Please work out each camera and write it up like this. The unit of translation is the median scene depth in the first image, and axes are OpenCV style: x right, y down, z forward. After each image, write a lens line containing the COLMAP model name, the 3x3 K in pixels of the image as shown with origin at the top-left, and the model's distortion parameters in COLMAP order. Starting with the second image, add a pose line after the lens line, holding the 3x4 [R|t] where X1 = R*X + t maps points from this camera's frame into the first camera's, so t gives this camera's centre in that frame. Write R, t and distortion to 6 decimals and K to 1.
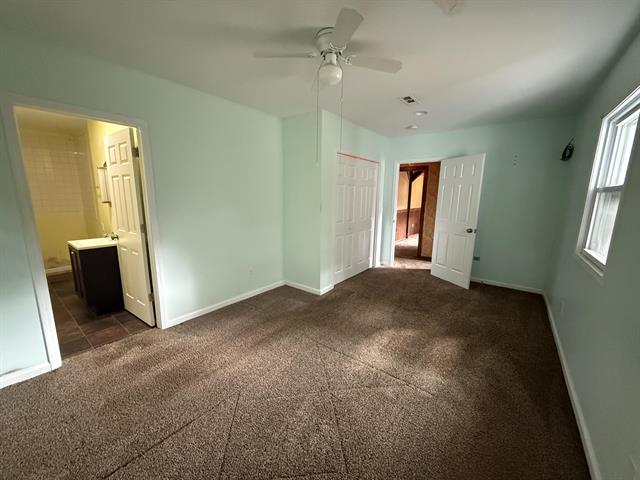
lens RADIAL K [[255.5, 0, 317.2], [0, 255.5, 240.6], [0, 0, 1]] dist [-0.001744, -0.000581]
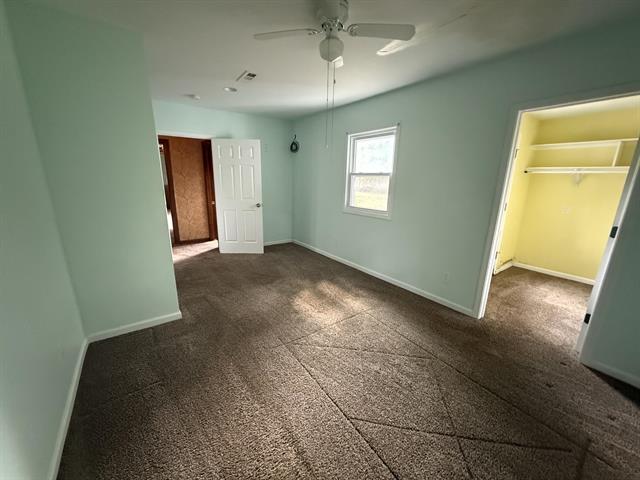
lens RADIAL K [[255.5, 0, 318.3], [0, 255.5, 240.6], [0, 0, 1]] dist [-0.001744, -0.000581]
pose [[0.276000, -0.237092, 0.931456, -0.509924], [0.151465, 0.967719, 0.201442, -0.083185], [-0.949148, 0.085485, 0.303002, 0.414799]]
